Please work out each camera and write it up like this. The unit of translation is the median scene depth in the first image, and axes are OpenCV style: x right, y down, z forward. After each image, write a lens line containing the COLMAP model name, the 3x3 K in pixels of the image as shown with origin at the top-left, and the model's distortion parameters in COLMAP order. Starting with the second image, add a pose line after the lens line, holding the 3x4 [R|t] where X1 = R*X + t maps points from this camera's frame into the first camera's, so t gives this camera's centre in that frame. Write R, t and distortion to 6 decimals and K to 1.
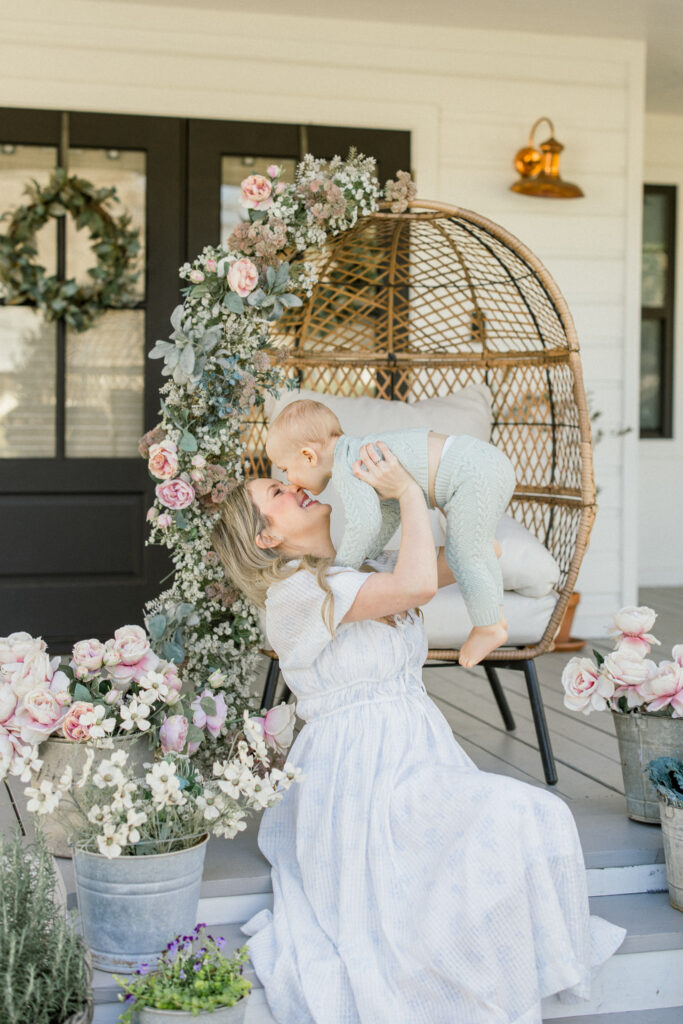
lens RADIAL K [[1599.7, 0, 337.8], [0, 1599.7, 550.0], [0, 0, 1]] dist [0.026546, 0.128269]
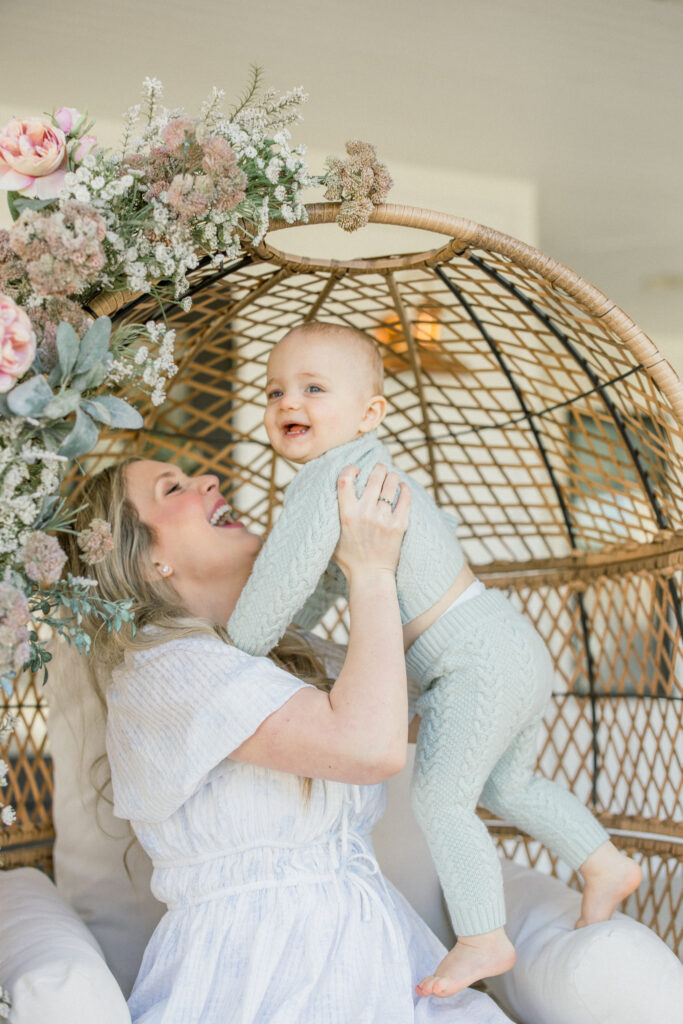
lens RADIAL K [[1599.7, 0, 337.8], [0, 1599.7, 550.0], [0, 0, 1]] dist [0.026546, 0.128269]
pose [[0.987870, -0.013315, 0.154710, -0.031277], [0.039090, 0.985556, -0.164778, -0.042810], [-0.150281, 0.168827, 0.974122, 0.504548]]
